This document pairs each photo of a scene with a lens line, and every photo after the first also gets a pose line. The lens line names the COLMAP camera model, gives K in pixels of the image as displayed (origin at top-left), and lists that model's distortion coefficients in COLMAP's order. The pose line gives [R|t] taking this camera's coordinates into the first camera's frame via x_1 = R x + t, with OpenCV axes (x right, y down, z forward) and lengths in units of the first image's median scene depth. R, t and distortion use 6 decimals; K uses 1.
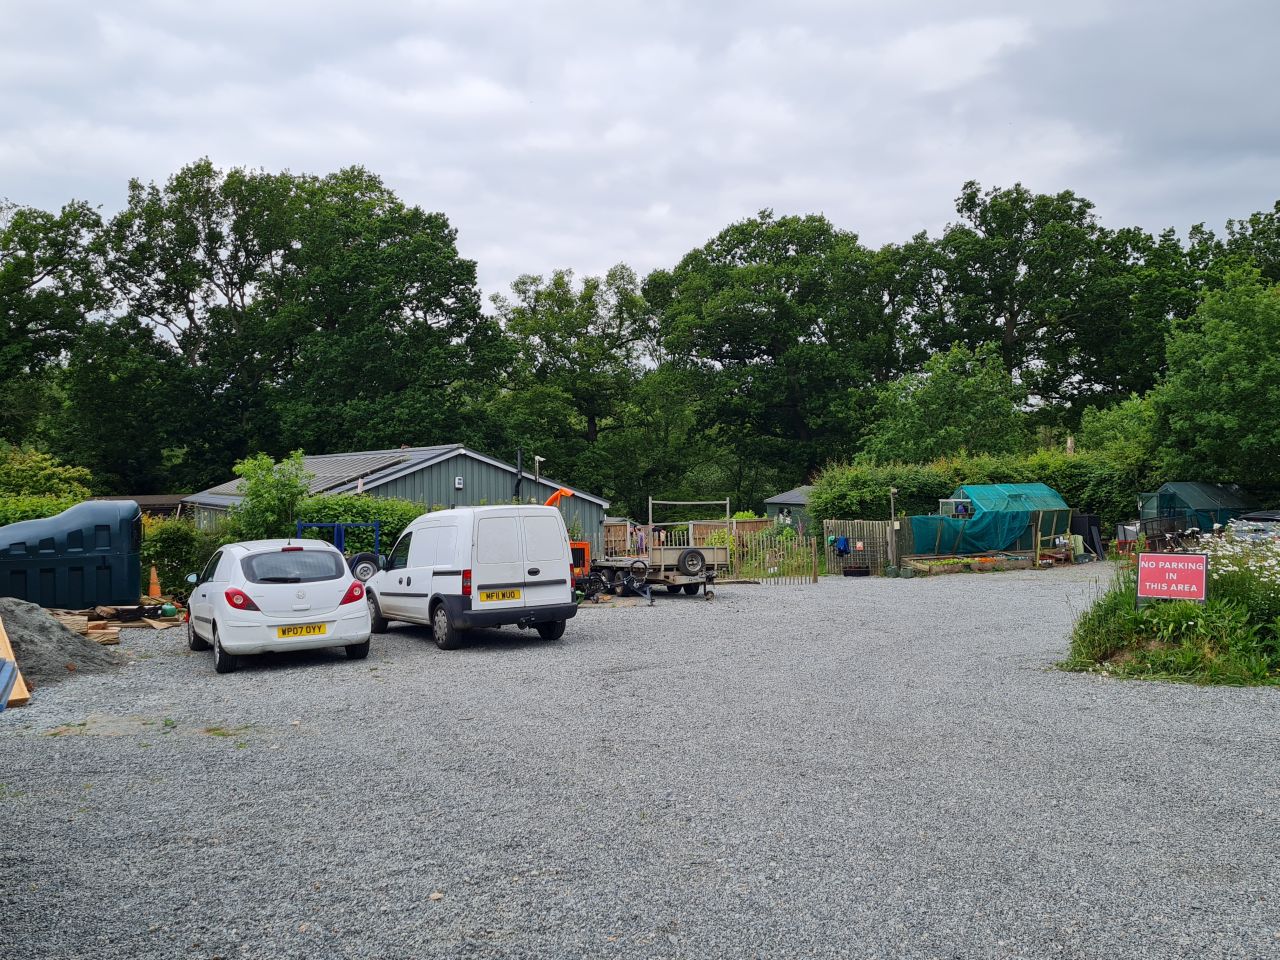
lens RADIAL K [[974.9, 0, 638.6], [0, 974.9, 482.6], [0, 0, 1]] dist [0.014573, 0.001882]
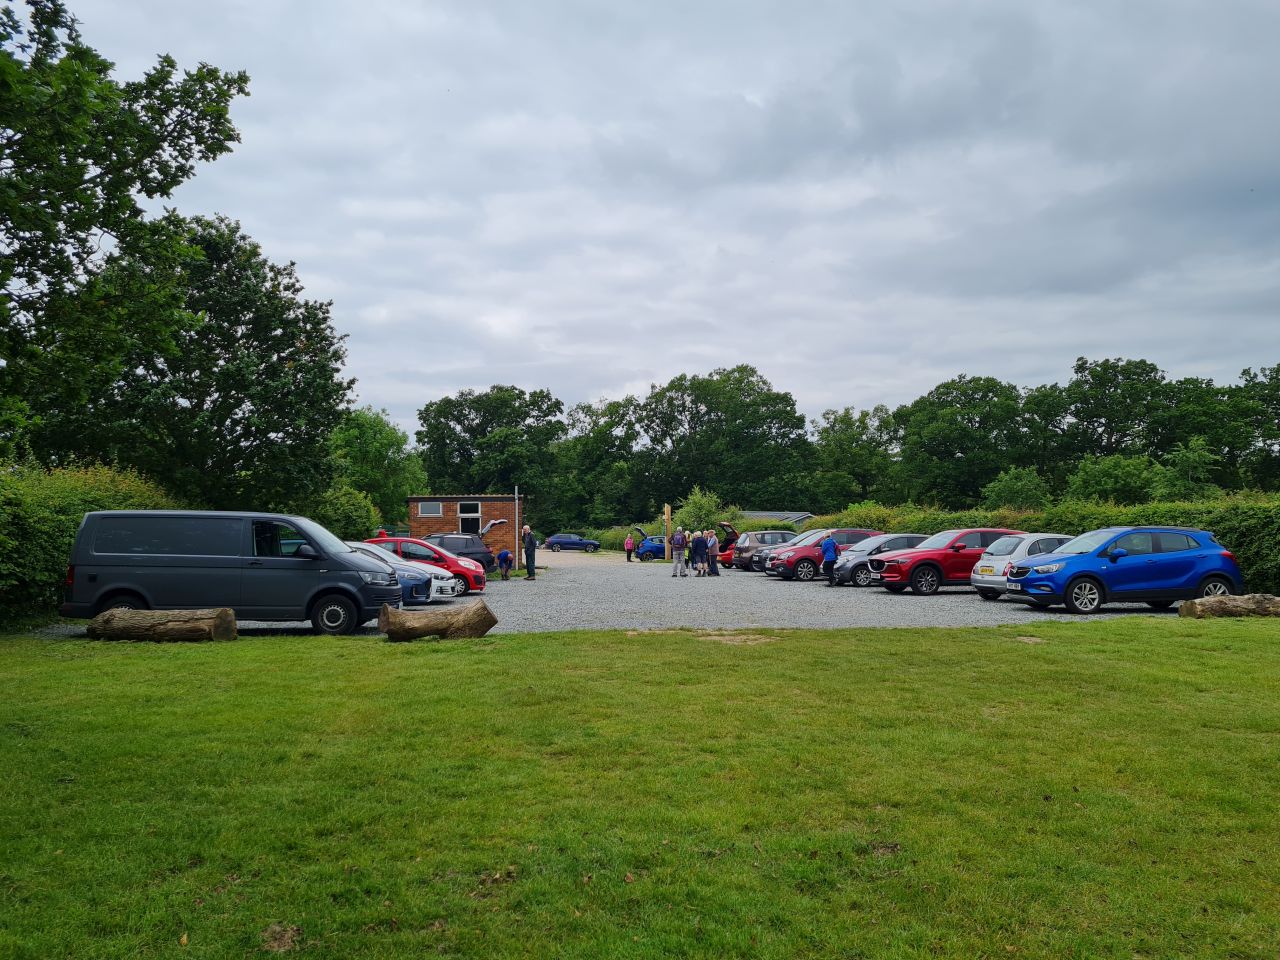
lens RADIAL K [[974.9, 0, 639.5], [0, 974.9, 489.9], [0, 0, 1]] dist [0.014573, 0.001882]
pose [[0.955627, 0.005611, -0.294525, 0.092719], [-0.010304, 0.999843, -0.014385, -0.028911], [0.294399, 0.016781, 0.955535, -0.927065]]
